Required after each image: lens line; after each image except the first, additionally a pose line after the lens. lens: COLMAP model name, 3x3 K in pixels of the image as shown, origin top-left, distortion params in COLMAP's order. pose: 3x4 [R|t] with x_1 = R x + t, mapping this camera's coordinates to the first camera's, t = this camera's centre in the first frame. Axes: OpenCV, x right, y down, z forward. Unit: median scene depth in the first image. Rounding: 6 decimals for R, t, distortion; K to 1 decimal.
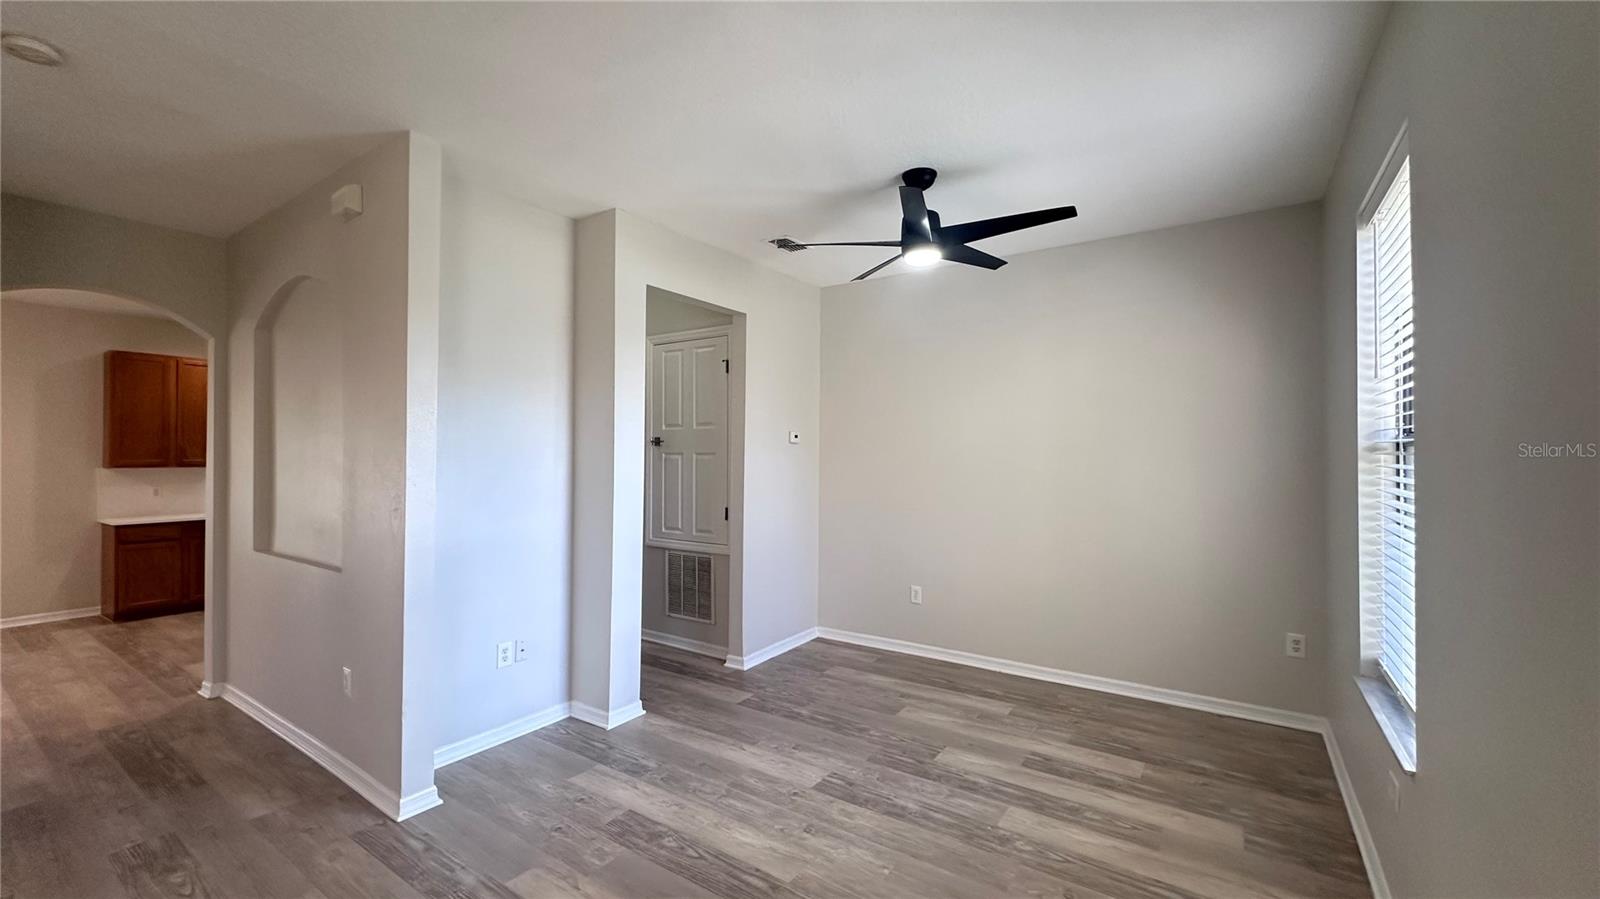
lens RADIAL K [[640.2, 0, 799.5], [0, 640.2, 449.1], [0, 0, 1]] dist [-0.001635, 0.000142]
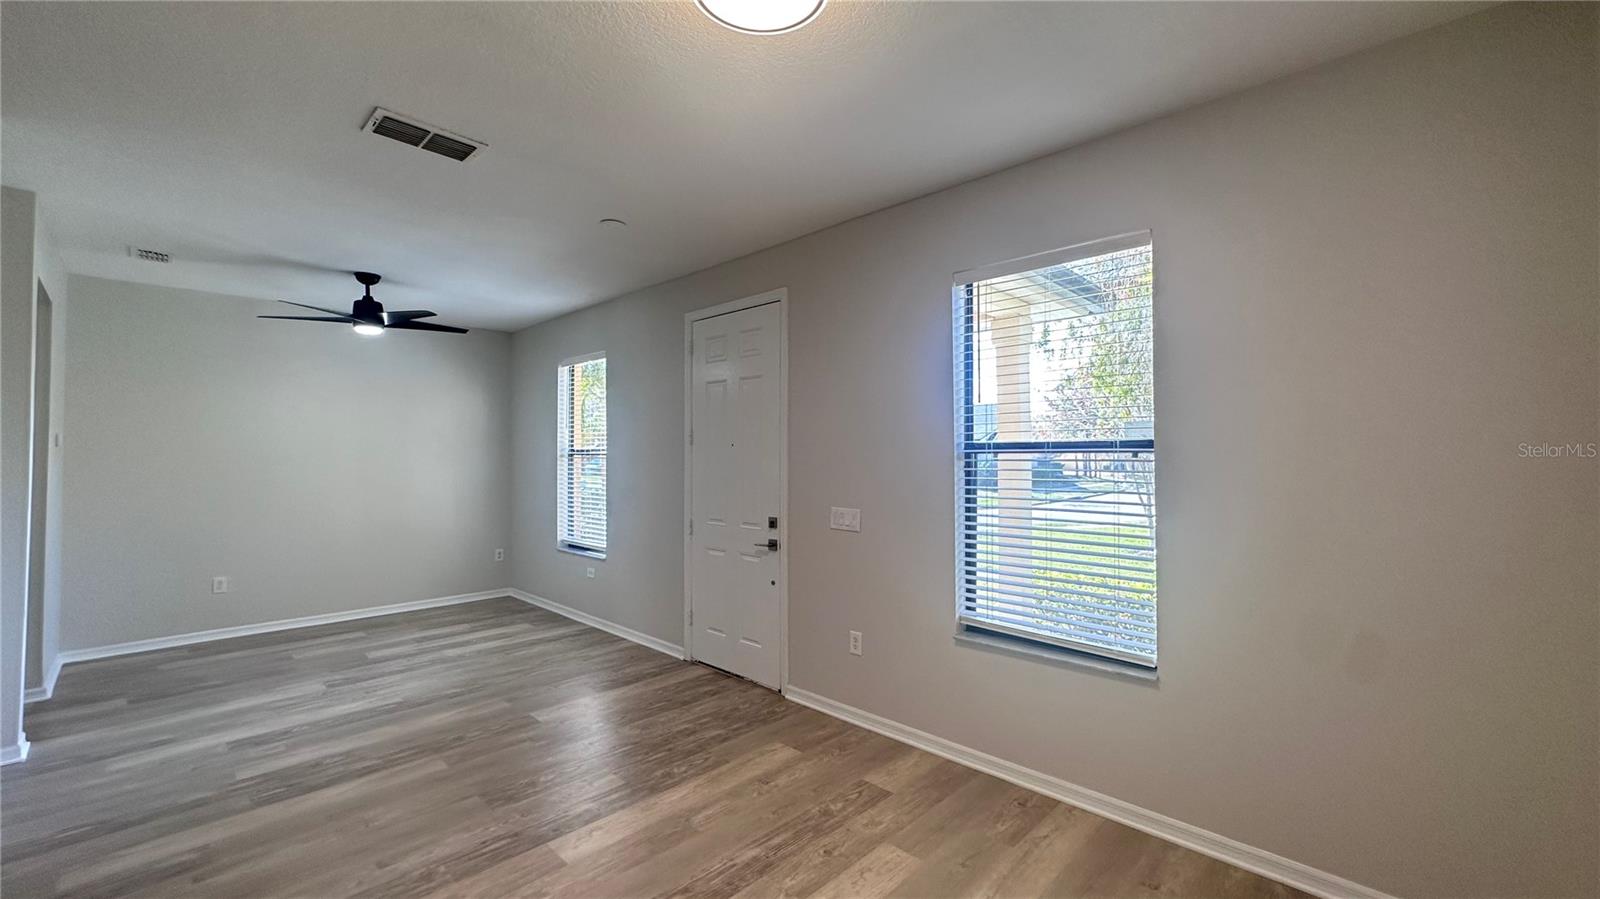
lens RADIAL K [[640.2, 0, 799.5], [0, 640.2, 449.1], [0, 0, 1]] dist [-0.001635, 0.000142]
pose [[0.165638, 0.012779, 0.986104, -1.142204], [-0.005454, 0.999913, -0.012042, -0.001620], [-0.986172, -0.003384, 0.165693, -0.268441]]
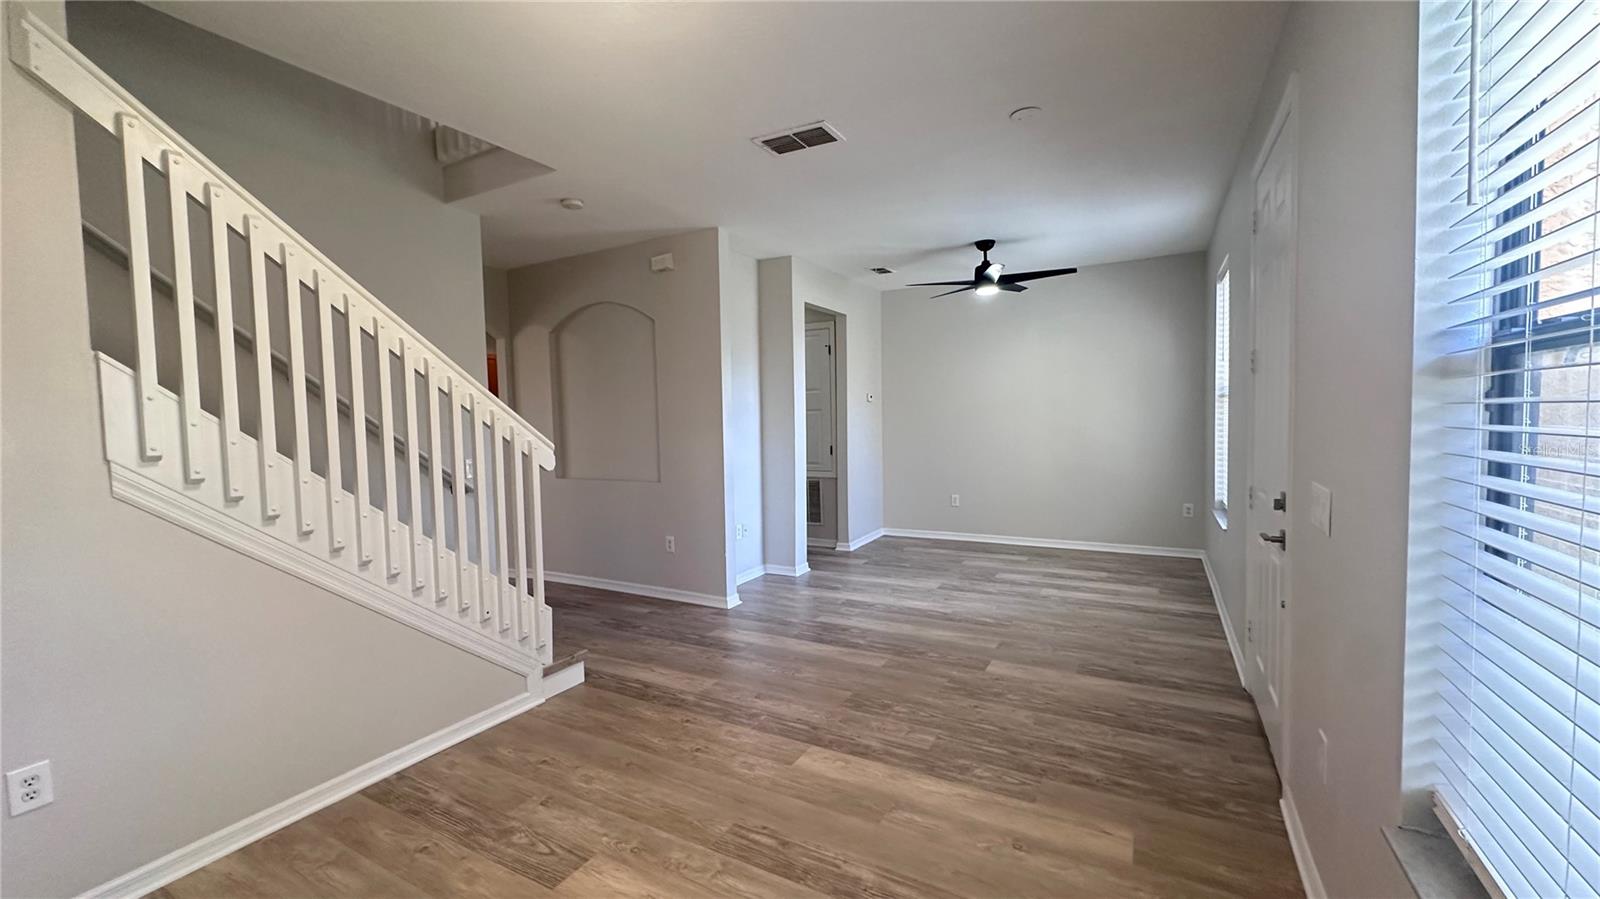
lens RADIAL K [[640.2, 0, 799.5], [0, 640.2, 449.1], [0, 0, 1]] dist [-0.001635, 0.000142]
pose [[0.995445, -0.028728, 0.090904, -0.483240], [0.023401, 0.997976, 0.059126, 0.013532], [-0.092419, -0.056729, 0.994103, -0.699154]]
